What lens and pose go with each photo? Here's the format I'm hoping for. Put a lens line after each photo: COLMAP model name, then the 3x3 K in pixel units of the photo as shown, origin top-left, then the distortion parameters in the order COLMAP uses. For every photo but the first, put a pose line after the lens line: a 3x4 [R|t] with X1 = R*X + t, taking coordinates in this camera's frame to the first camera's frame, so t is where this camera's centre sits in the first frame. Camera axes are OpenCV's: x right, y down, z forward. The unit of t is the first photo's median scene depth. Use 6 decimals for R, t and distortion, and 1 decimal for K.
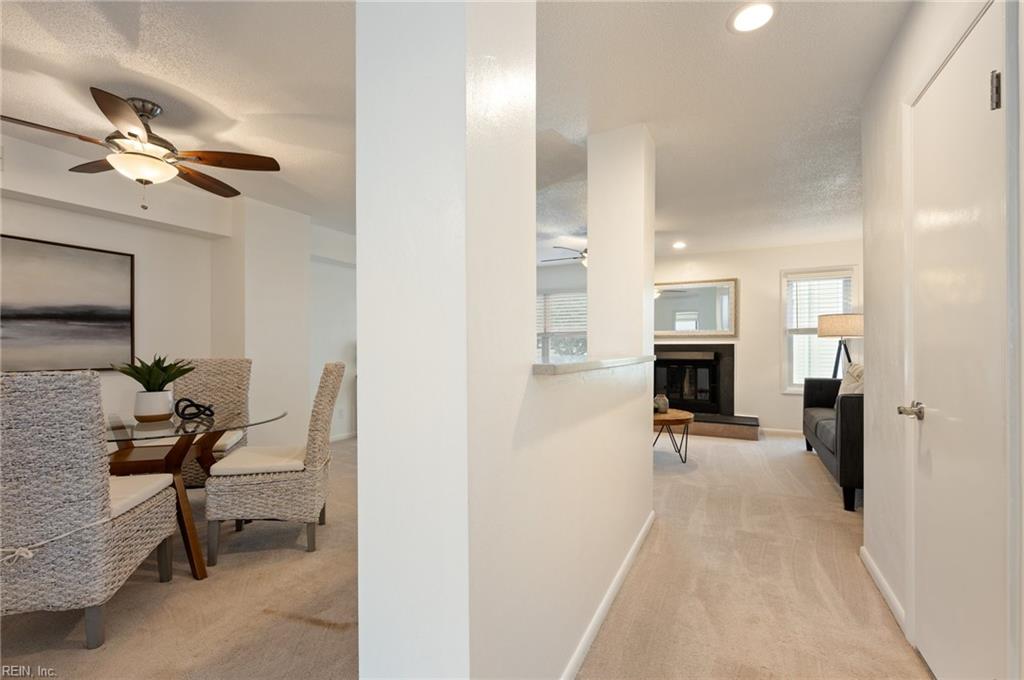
lens RADIAL K [[437.5, 0, 510.4], [0, 437.5, 348.0], [0, 0, 1]] dist [0.000415, 0.000428]
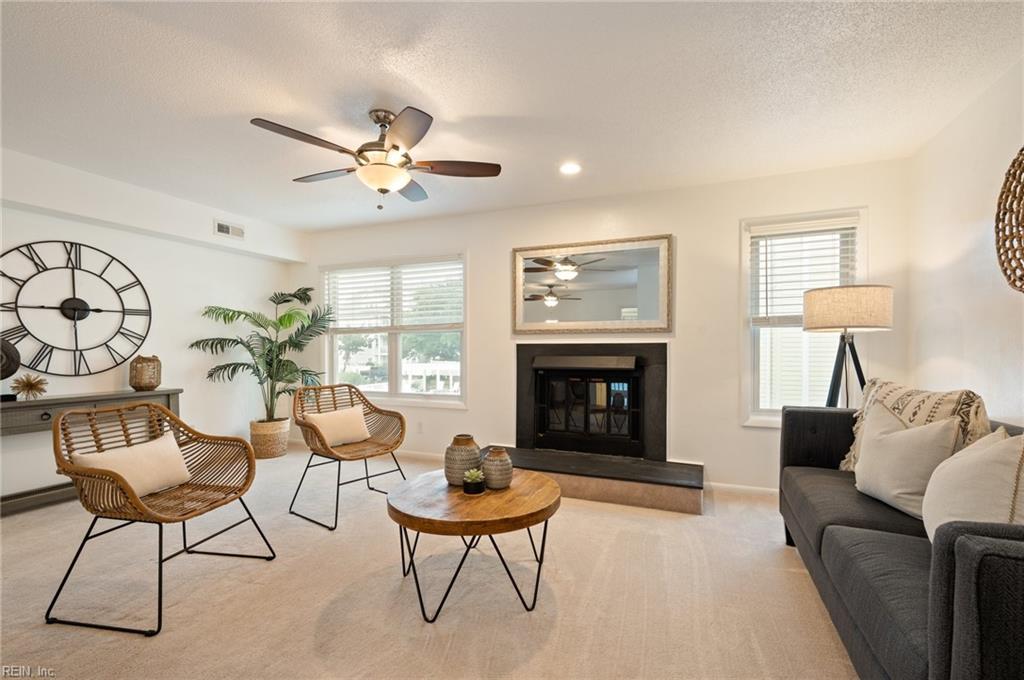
lens RADIAL K [[453.7, 0, 511.2], [0, 453.7, 353.1], [0, 0, 1]] dist [0.003190, 0.000513]
pose [[0.996413, -0.001313, 0.084617, 0.630657], [0.000655, 0.999969, 0.007803, -0.001139], [-0.084624, -0.007720, 0.996383, 1.014170]]
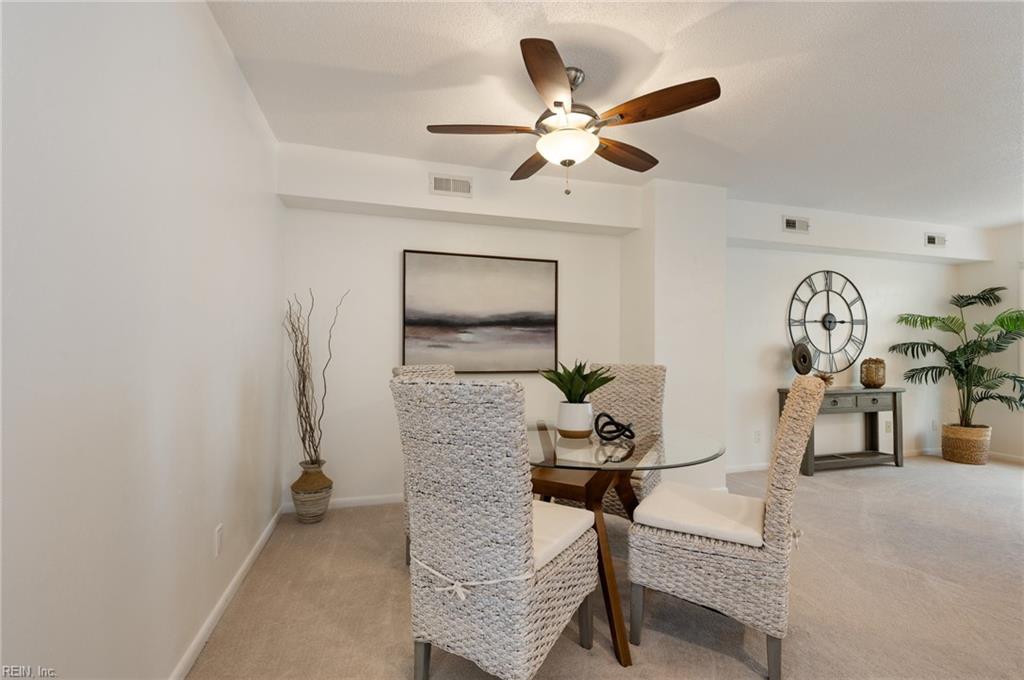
lens RADIAL K [[452.9, 0, 512.5], [0, 452.9, 346.9], [0, 0, 1]] dist [-0.009639, -0.000120]
pose [[0.691610, -0.000983, -0.722270, -0.254358], [-0.007387, 0.999937, -0.008435, -0.001590], [0.722233, 0.011169, 0.691559, 0.292418]]
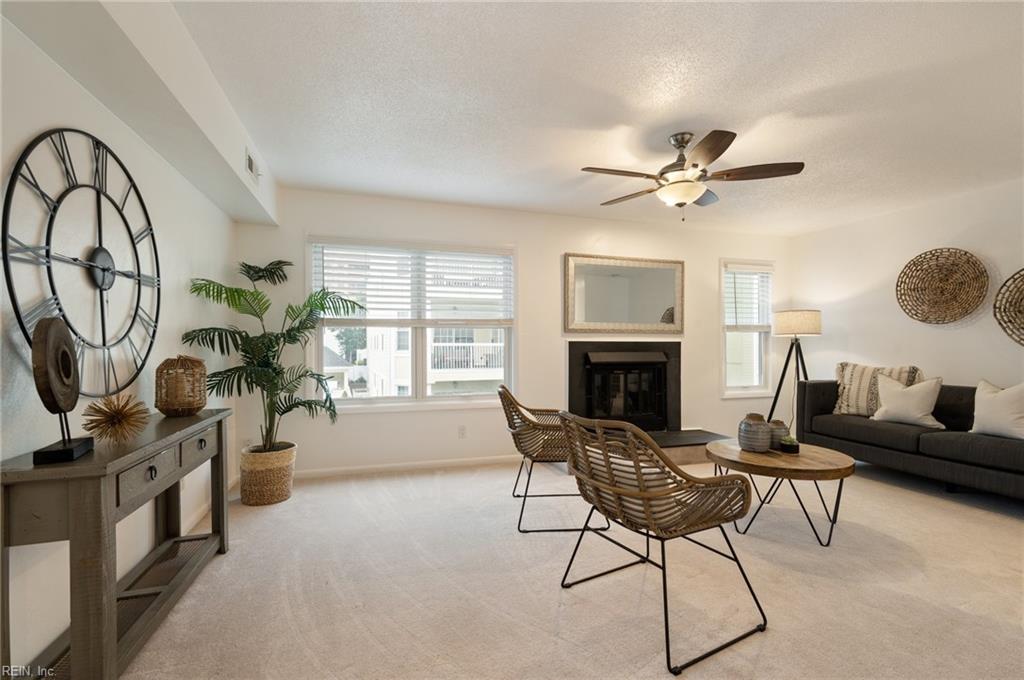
lens RADIAL K [[452.9, 0, 512.5], [0, 452.9, 346.9], [0, 0, 1]] dist [-0.009639, -0.000120]
pose [[0.710530, -0.001442, 0.703666, -0.771389], [-0.000040, 0.999998, 0.002090, -0.003918], [-0.703667, -0.001514, 0.710528, 1.613970]]
